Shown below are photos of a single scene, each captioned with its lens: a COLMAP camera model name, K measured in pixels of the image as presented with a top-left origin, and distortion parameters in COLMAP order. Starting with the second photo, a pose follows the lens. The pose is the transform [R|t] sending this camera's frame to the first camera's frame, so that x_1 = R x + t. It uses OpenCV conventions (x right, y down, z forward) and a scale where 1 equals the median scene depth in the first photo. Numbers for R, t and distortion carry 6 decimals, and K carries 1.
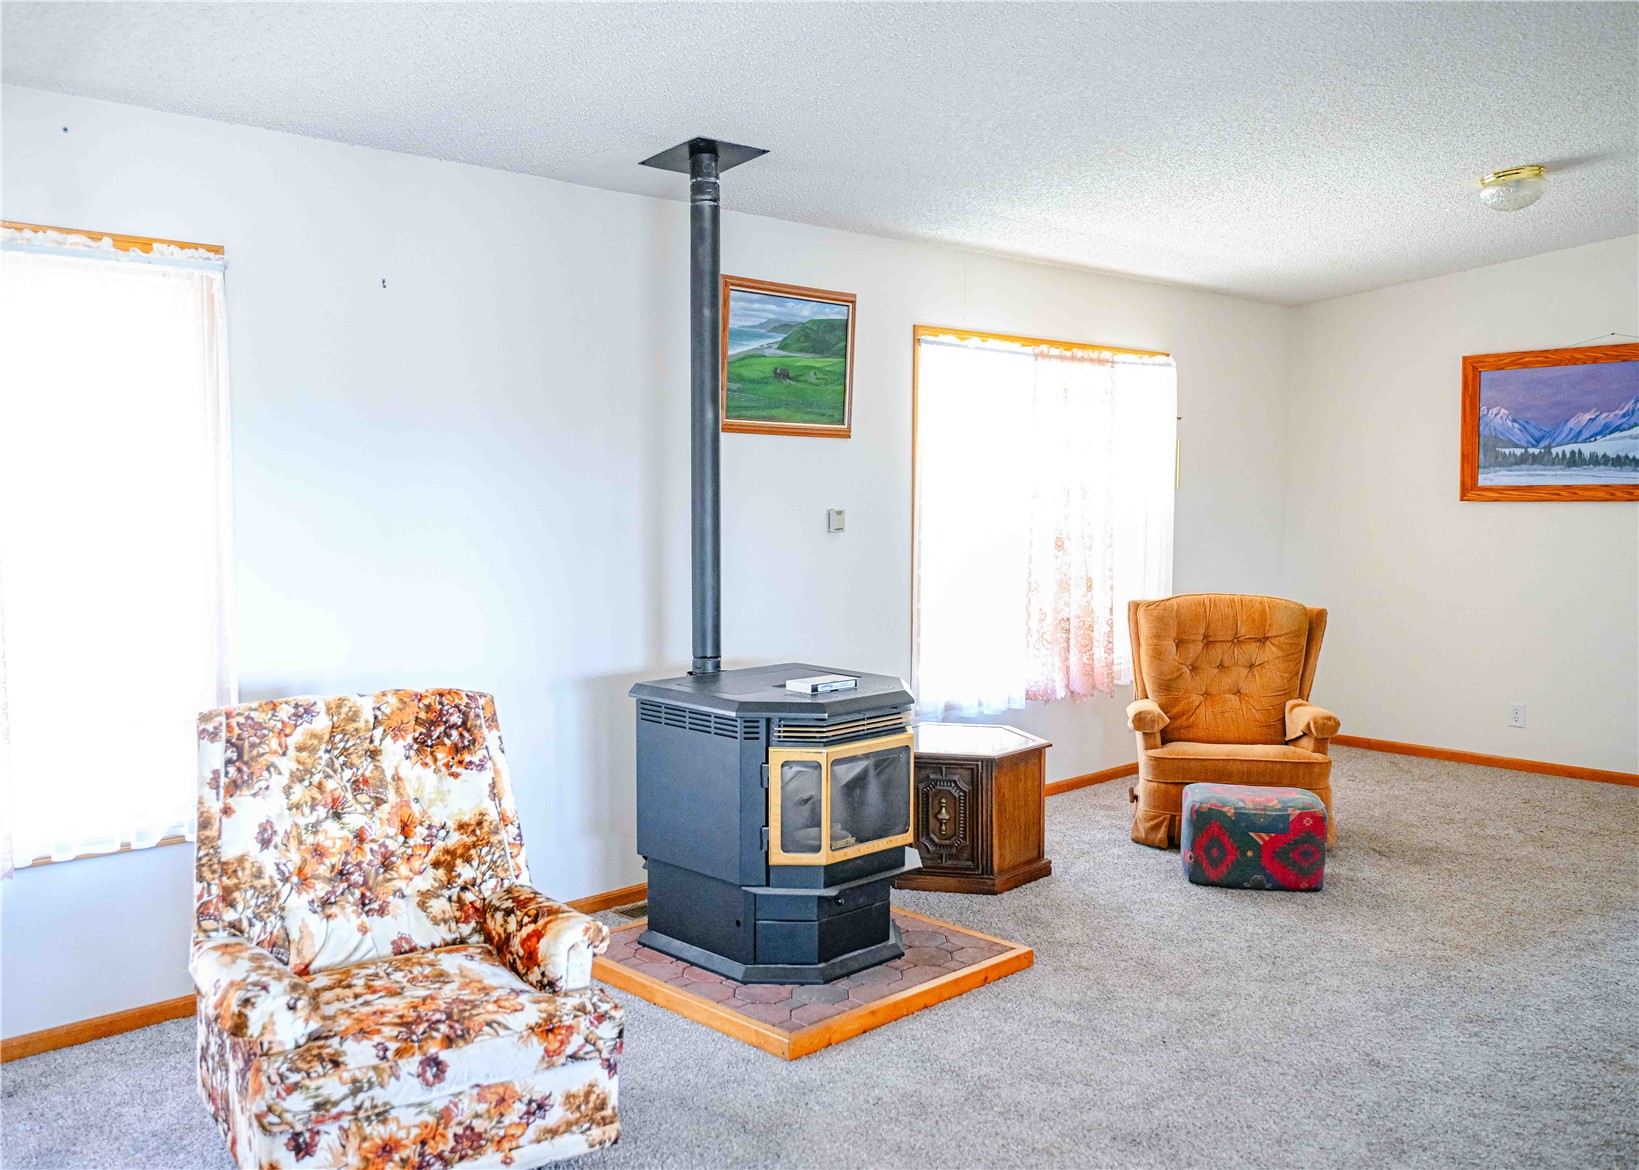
lens RADIAL K [[1431.9, 0, 819.5], [0, 1431.9, 585.0], [0, 0, 1]] dist [-0.002261, -0.004111]
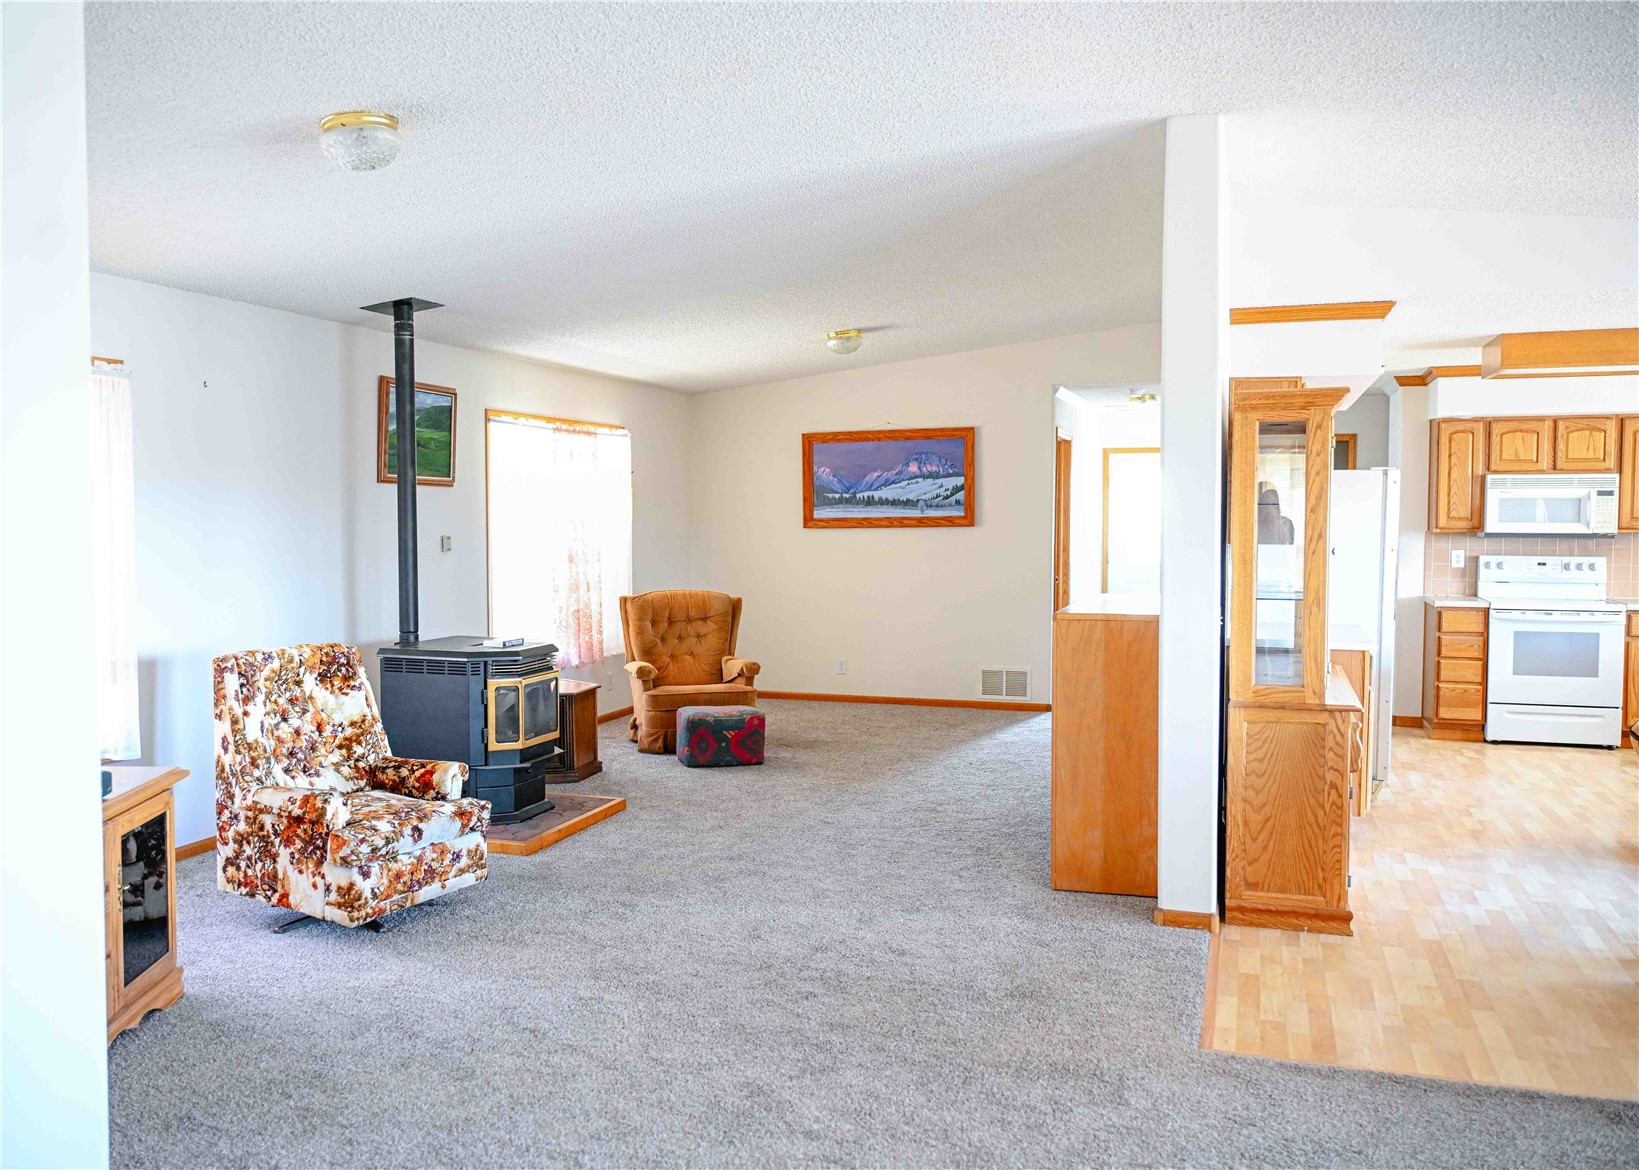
lens RADIAL K [[1390.1, 0, 819.5], [0, 1390.1, 585.0], [0, 0, 1]] dist [0.002023, 0.001289]
pose [[0.880803, -0.025451, 0.472799, -0.450415], [0.035320, 0.999304, -0.012007, 0.038251], [-0.472164, 0.027275, 0.881089, -0.585429]]
